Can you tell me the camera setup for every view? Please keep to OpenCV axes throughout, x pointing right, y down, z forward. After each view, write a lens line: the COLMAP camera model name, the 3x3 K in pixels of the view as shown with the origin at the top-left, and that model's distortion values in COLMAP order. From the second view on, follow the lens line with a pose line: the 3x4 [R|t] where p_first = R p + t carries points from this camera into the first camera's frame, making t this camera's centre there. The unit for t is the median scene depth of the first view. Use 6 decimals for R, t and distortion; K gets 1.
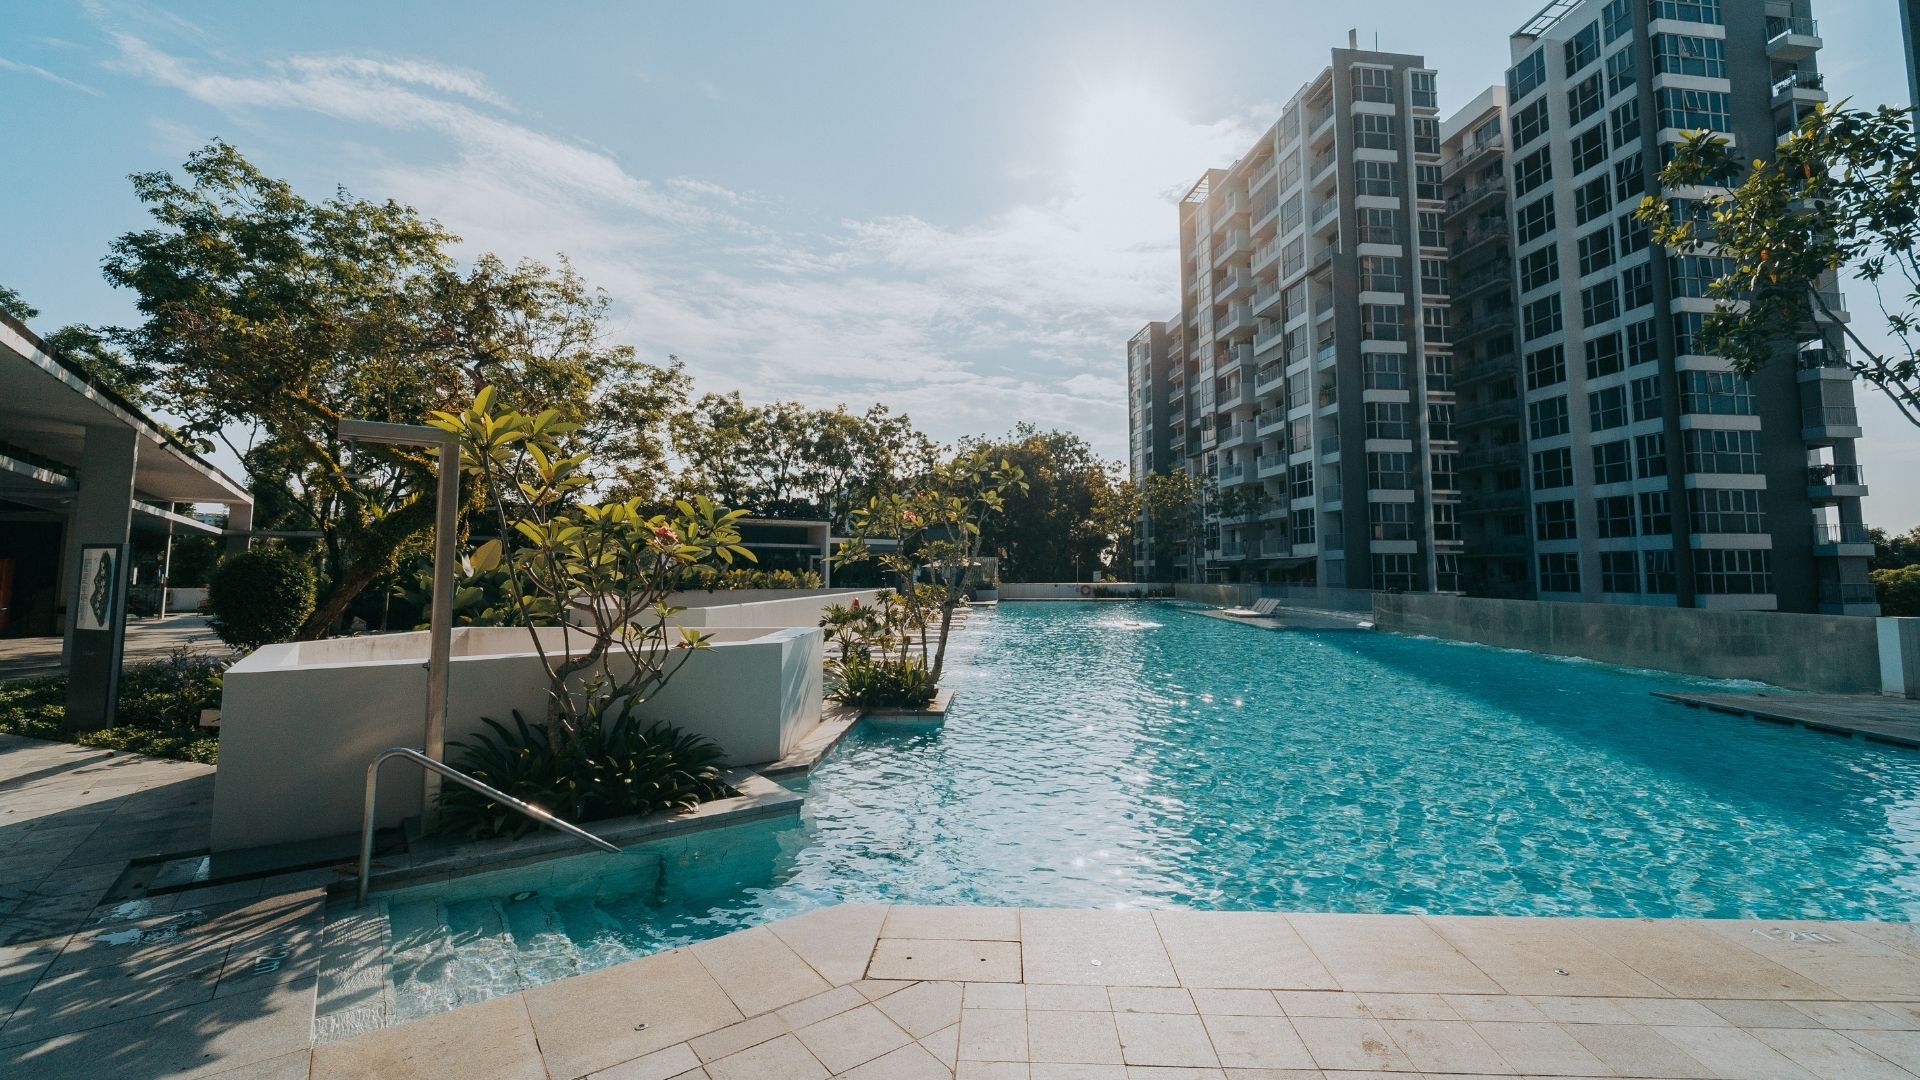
lens RADIAL K [[778.8, 0, 984.7], [0, 778.8, 505.4], [0, 0, 1]] dist [0.000859, -0.000070]
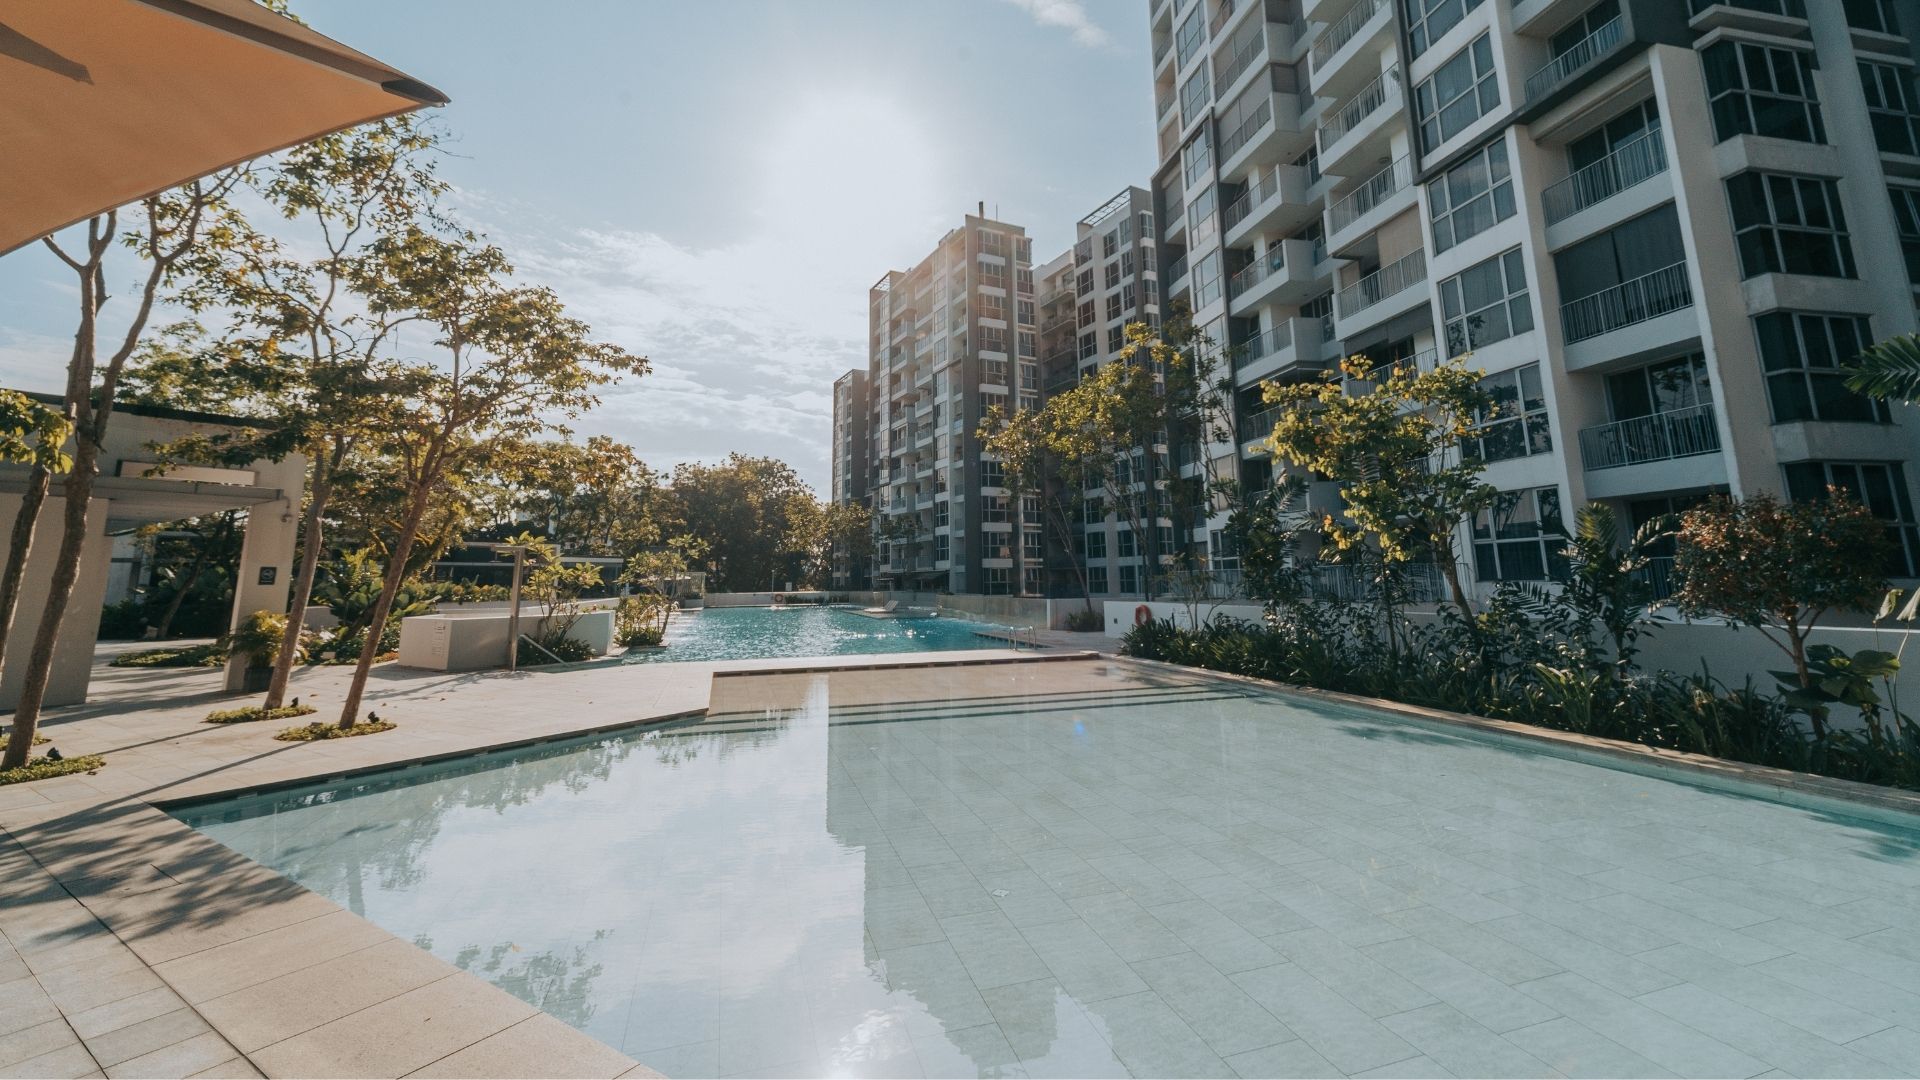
lens RADIAL K [[769.6, 0, 969.3], [0, 769.6, 440.0], [0, 0, 1]] dist [-0.022135, 0.000117]
pose [[0.944109, 0.046938, 0.326276, 0.005814], [-0.015299, 0.994983, -0.098870, -0.028142], [-0.329279, 0.088352, 0.940090, -0.299425]]
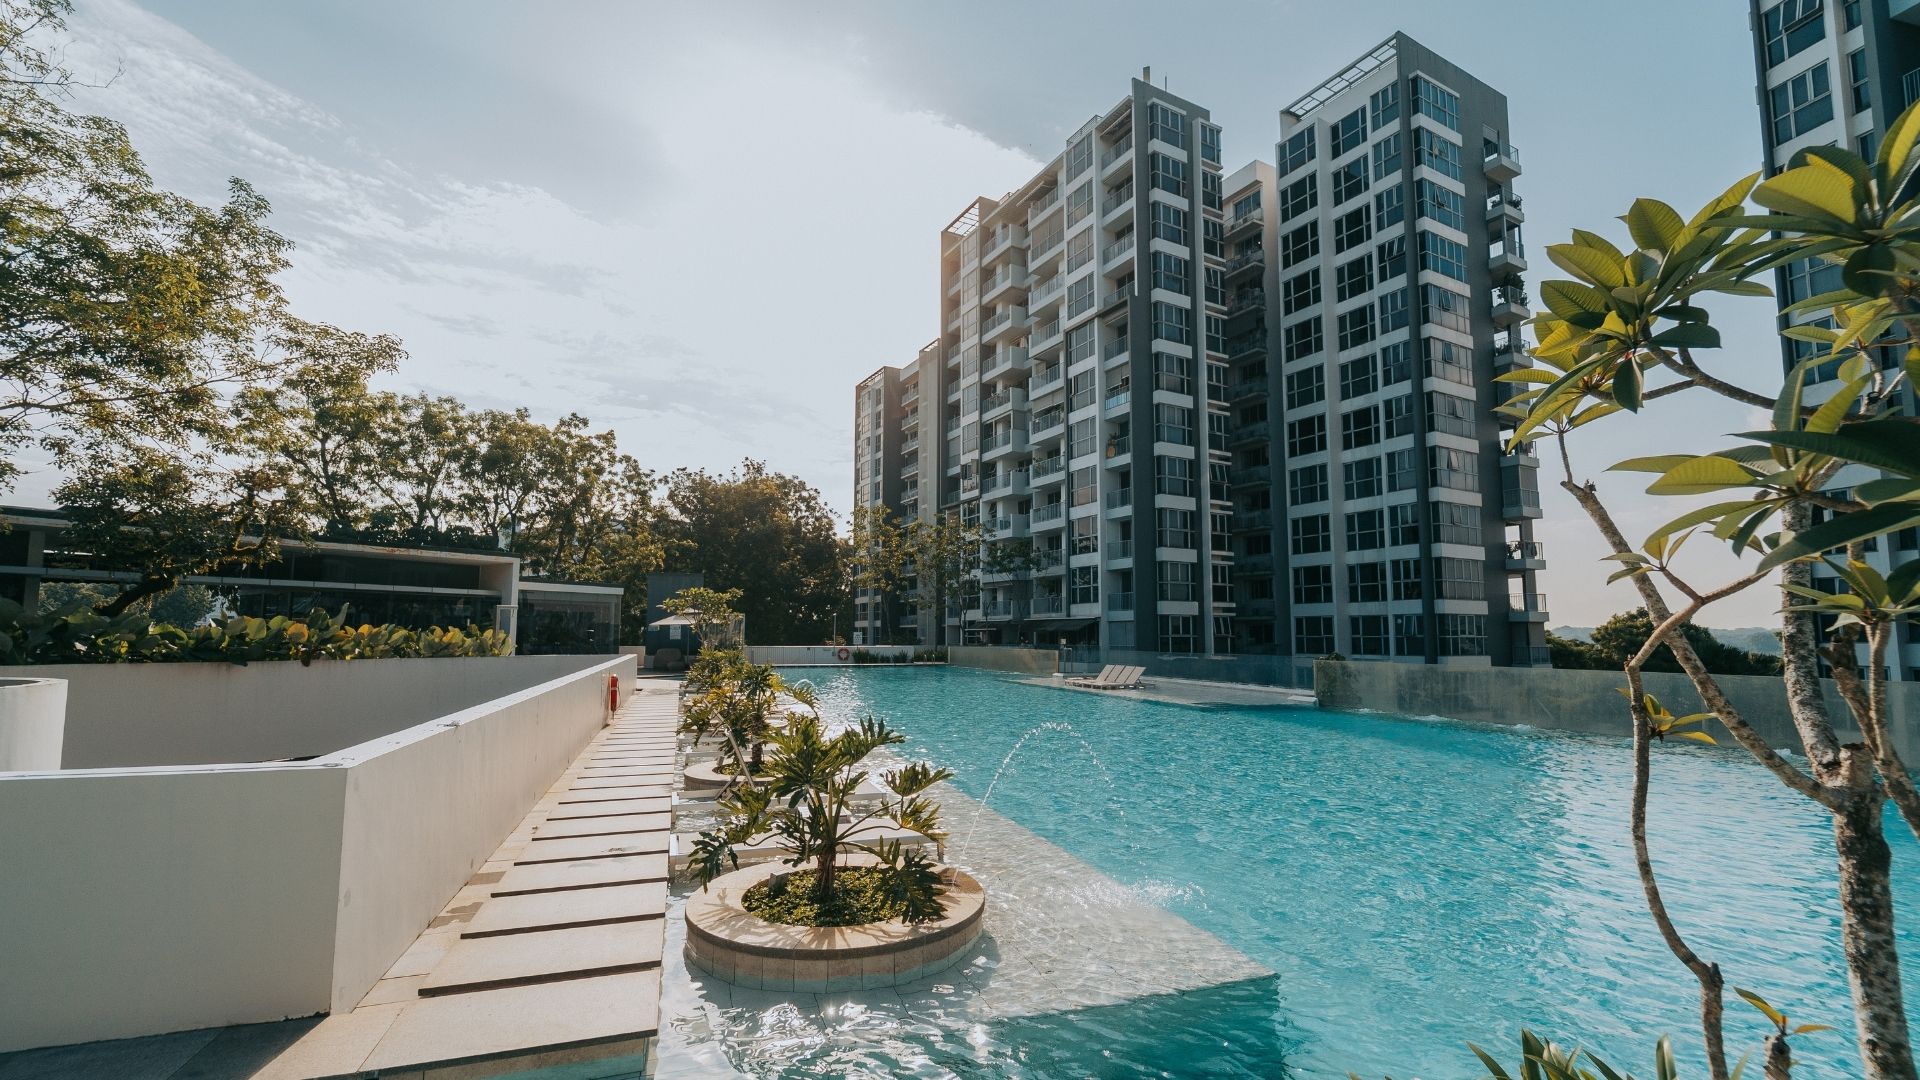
lens RADIAL K [[774.1, 0, 943.7], [0, 774.1, 568.1], [0, 0, 1]] dist [0.001992, 0.000196]
pose [[0.935715, 0.033967, 0.351117, -0.074379], [-0.034404, 0.999396, -0.004996, 0.017448], [-0.351074, -0.007405, 0.936318, 0.193002]]
